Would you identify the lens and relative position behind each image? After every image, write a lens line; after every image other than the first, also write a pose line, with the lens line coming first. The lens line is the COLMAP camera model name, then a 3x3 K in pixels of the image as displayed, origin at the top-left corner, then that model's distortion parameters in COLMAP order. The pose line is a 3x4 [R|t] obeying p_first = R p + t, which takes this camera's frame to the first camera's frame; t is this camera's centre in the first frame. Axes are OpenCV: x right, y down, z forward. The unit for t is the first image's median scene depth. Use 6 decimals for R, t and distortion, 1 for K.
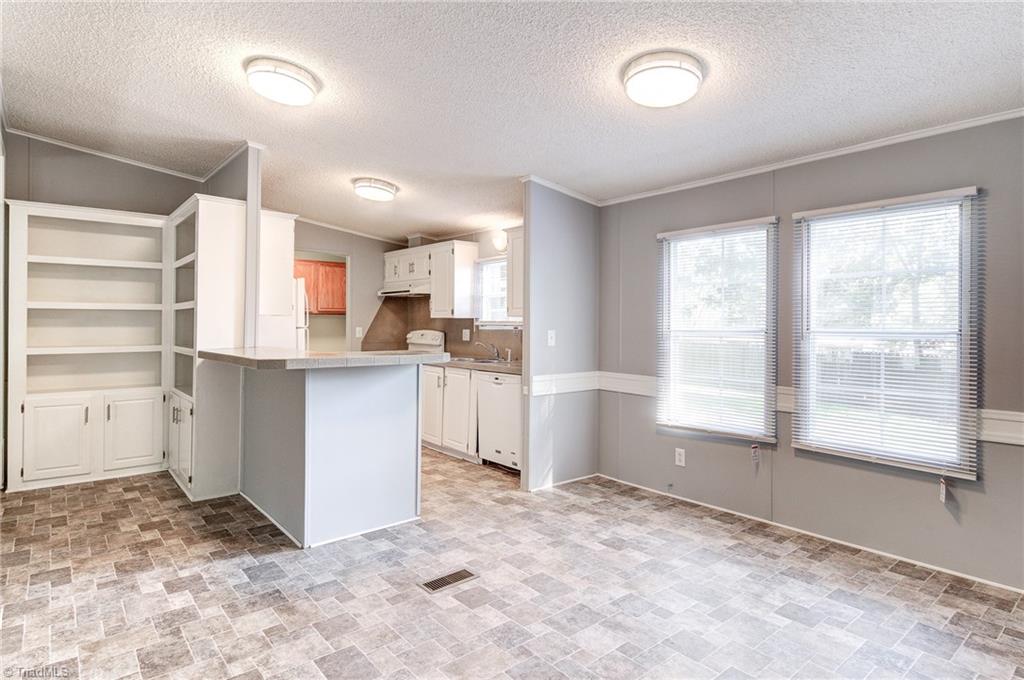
lens RADIAL K [[547.5, 0, 512.3], [0, 547.5, 322.2], [0, 0, 1]] dist [0.003263, -0.007364]
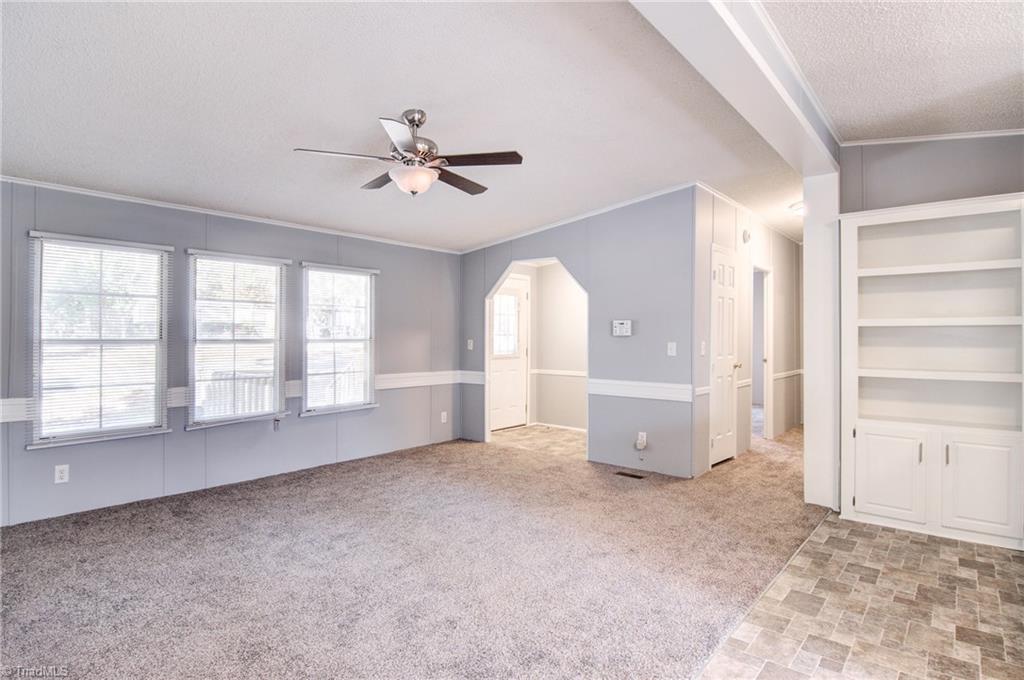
lens RADIAL K [[548.5, 0, 510.3], [0, 548.5, 330.5], [0, 0, 1]] dist [-0.005803, -0.011422]
pose [[0.175532, -0.015754, -0.984348, -0.075143], [-0.002113, 0.999864, -0.016379, -0.001755], [0.984471, 0.004955, 0.175475, 0.258392]]
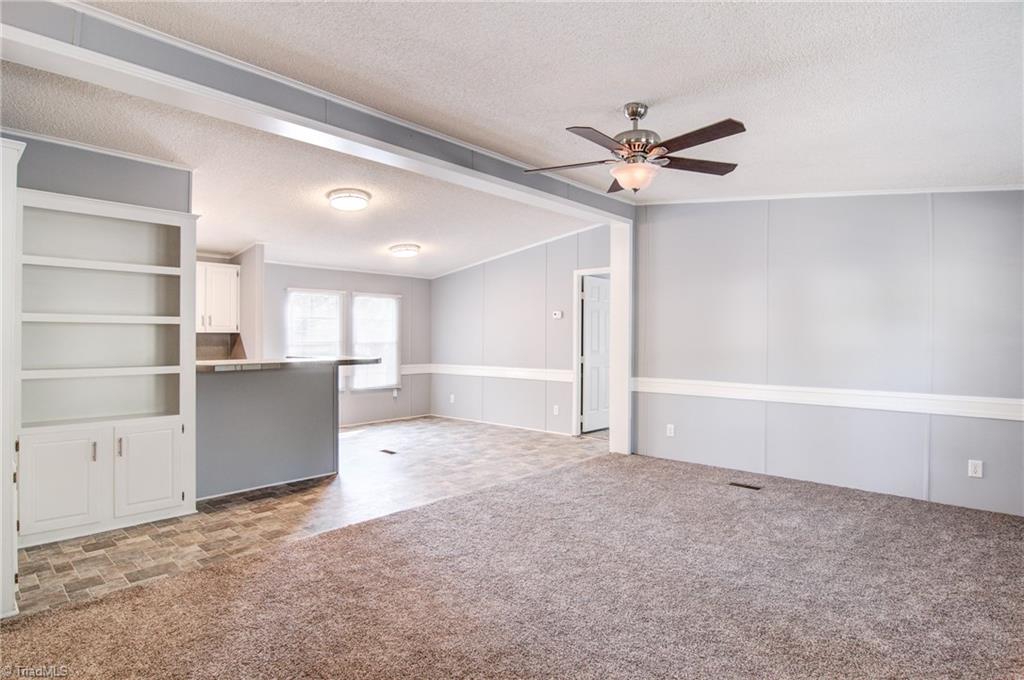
lens RADIAL K [[545.1, 0, 509.6], [0, 545.1, 342.7], [0, 0, 1]] dist [-0.017793, -0.002569]
pose [[-0.120976, -0.013243, 0.992567, -1.615921], [-0.007419, 0.999895, 0.012437, -0.009398], [-0.992628, -0.005859, -0.121062, 0.523278]]
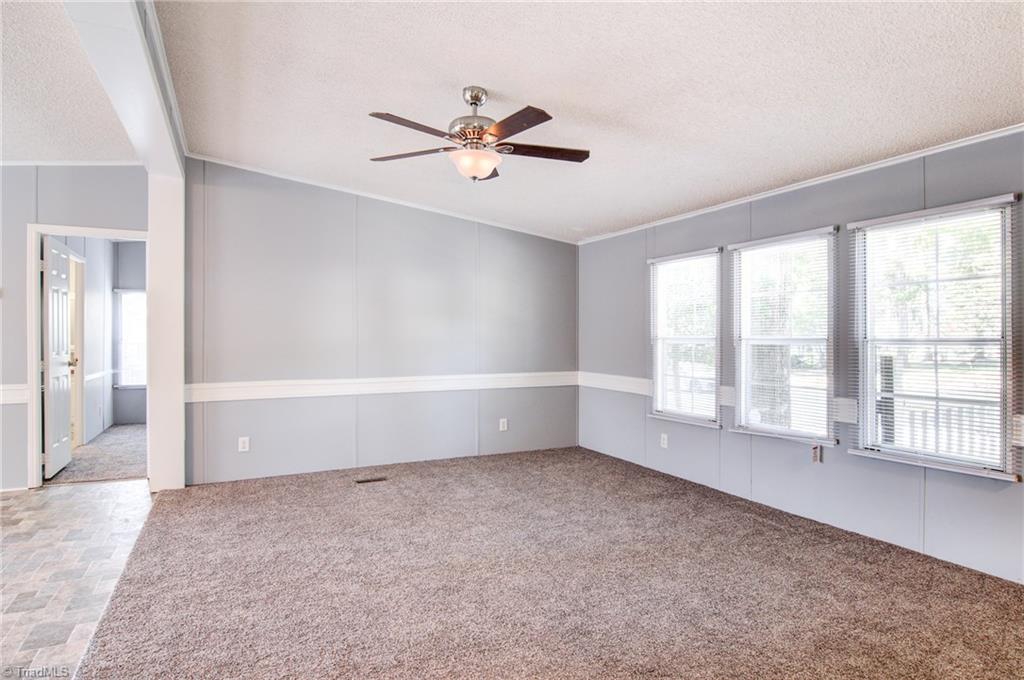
lens RADIAL K [[576.8, 0, 518.8], [0, 576.8, 334.5], [0, 0, 1]] dist [-0.005730, -0.003336]
pose [[-0.972739, -0.005062, 0.231847, -1.120577], [-0.005445, 0.999985, -0.001009, -0.003835], [-0.231838, -0.002244, -0.972752, 1.000834]]
